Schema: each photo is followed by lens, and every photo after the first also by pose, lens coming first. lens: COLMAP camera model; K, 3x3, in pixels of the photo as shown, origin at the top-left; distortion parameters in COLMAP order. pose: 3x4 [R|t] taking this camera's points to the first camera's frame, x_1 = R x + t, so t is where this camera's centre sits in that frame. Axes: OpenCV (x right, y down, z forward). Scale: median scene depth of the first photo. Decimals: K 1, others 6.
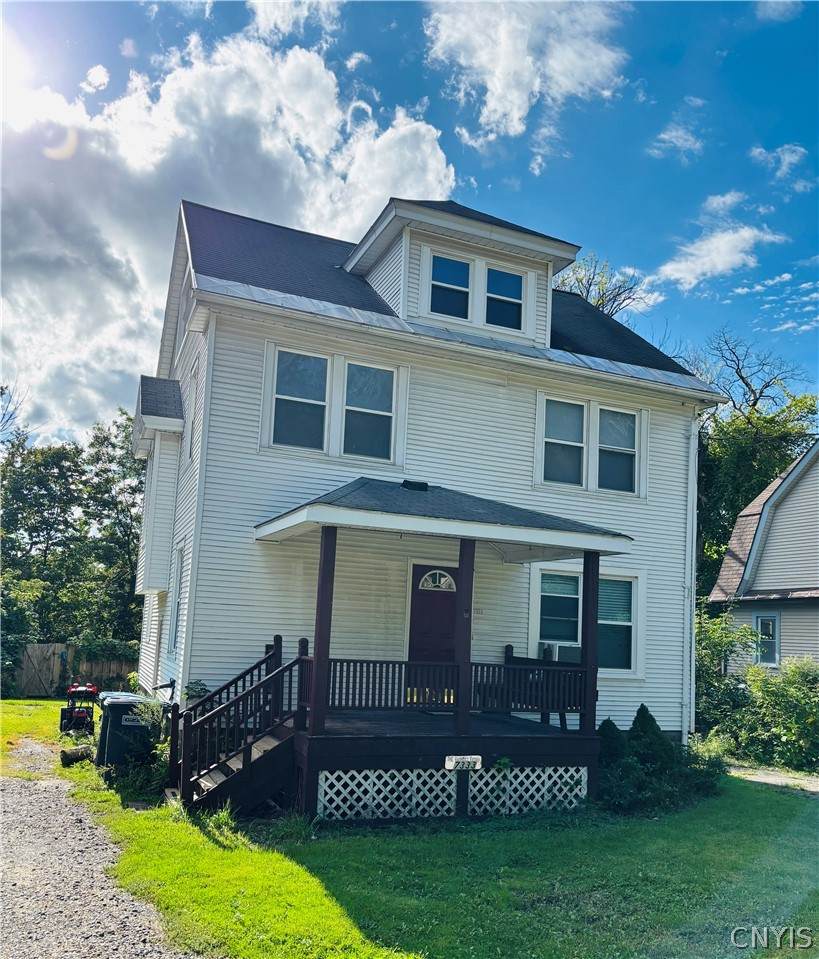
lens RADIAL K [[803.9, 0, 390.7], [0, 803.9, 553.7], [0, 0, 1]] dist [0.041336, 0.002523]
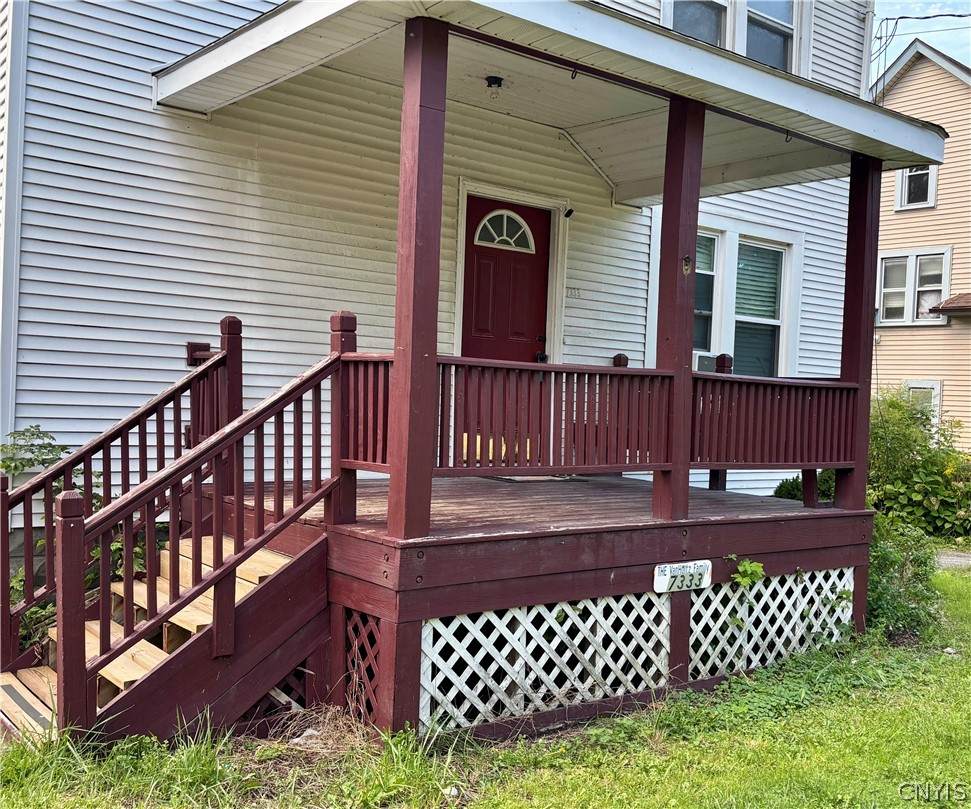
lens RADIAL K [[1022.7, 0, 488.6], [0, 1022.7, 403.1], [0, 0, 1]] dist [0.082269, 0.000000]
pose [[0.956560, -0.010278, 0.291353, -0.195651], [-0.025085, 0.992770, 0.117379, 0.088155], [-0.290453, -0.119588, 0.949387, 0.465097]]
